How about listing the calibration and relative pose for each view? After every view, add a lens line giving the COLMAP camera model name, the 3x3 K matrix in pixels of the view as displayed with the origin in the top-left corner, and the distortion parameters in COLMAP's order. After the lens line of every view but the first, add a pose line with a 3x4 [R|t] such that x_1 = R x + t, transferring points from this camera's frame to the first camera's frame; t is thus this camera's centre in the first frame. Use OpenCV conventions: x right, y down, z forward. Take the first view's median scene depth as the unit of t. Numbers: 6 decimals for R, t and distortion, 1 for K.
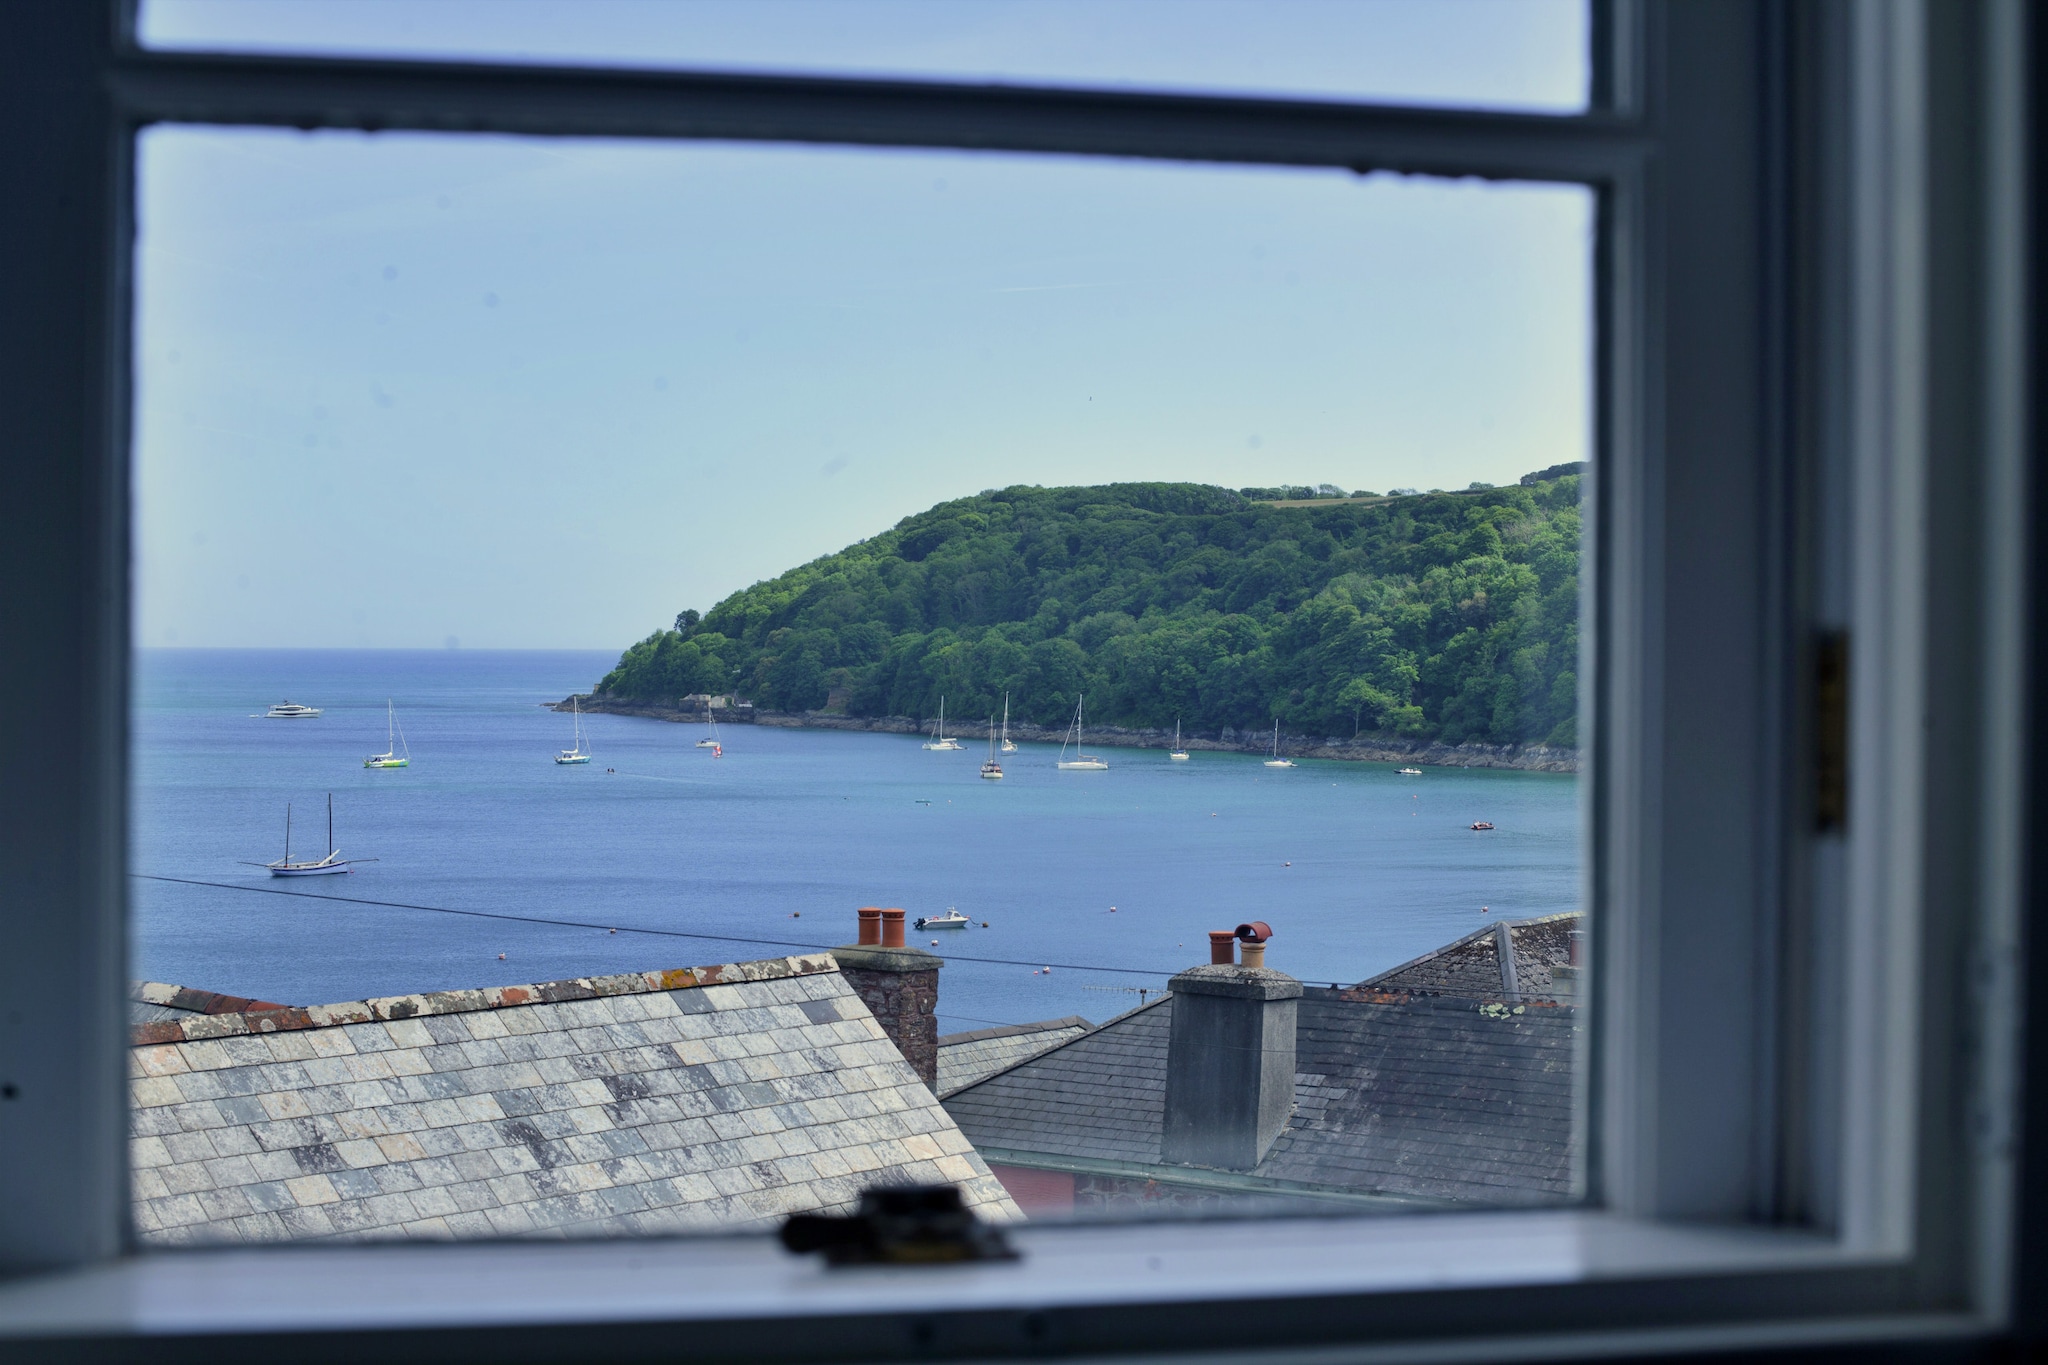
lens RADIAL K [[3177.1, 0, 1024.0], [0, 3177.1, 682.5], [0, 0, 1]] dist [-0.149737, 0.030417]
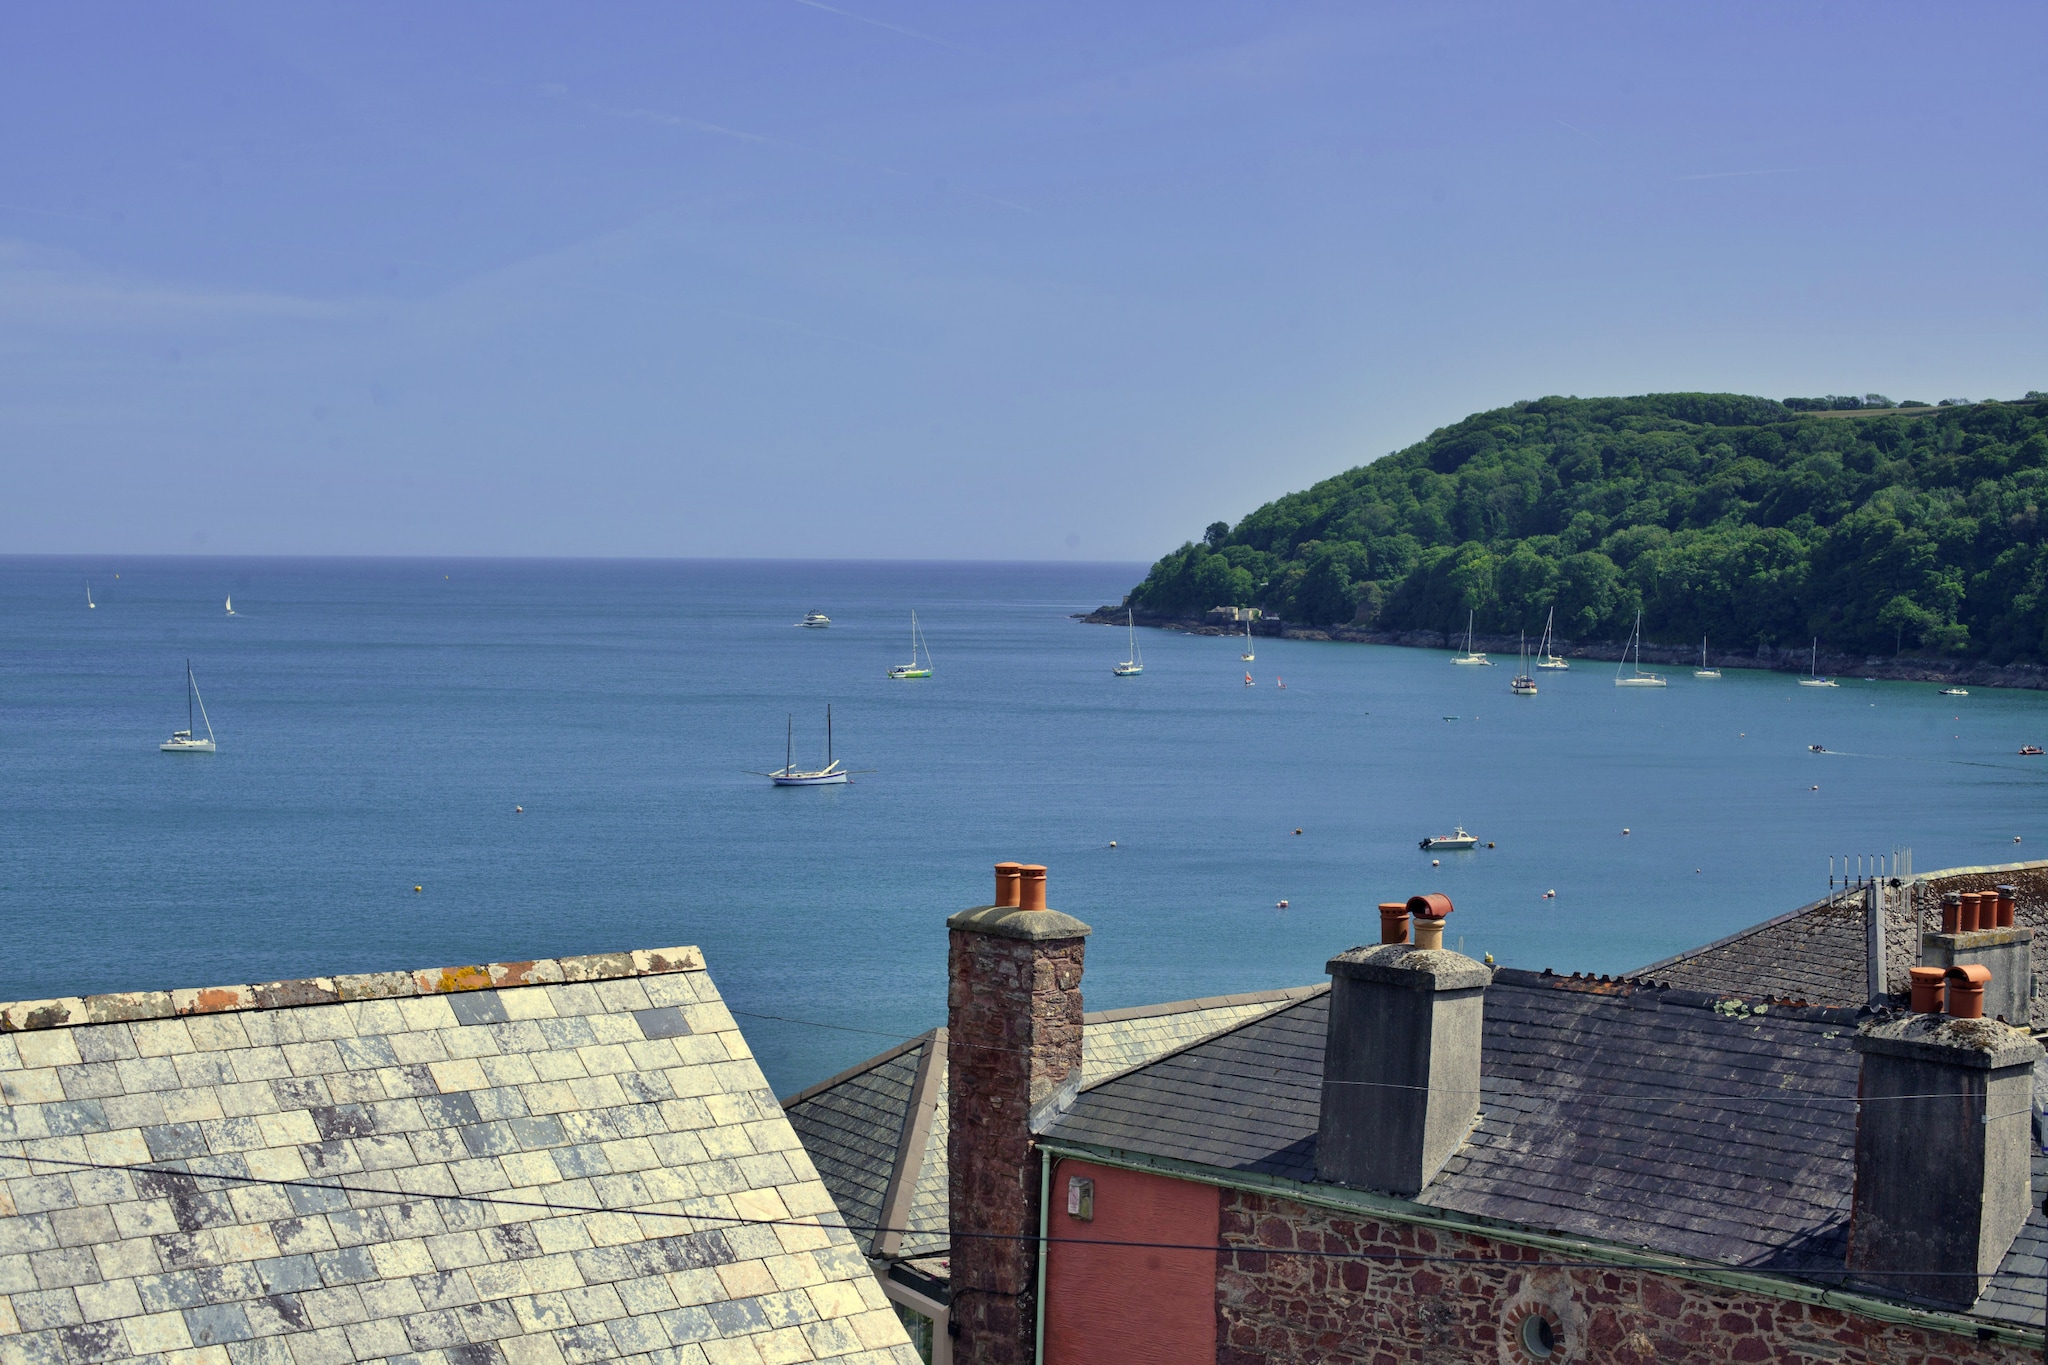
lens RADIAL K [[3080.5, 0, 1024.0], [0, 3080.5, 682.5], [0, 0, 1]] dist [-0.145644, 0.112421]
pose [[0.980891, 0.010360, -0.194282, 0.124207], [-0.004787, 0.999564, 0.029135, -0.002159], [0.194499, -0.027648, 0.980513, 0.200001]]
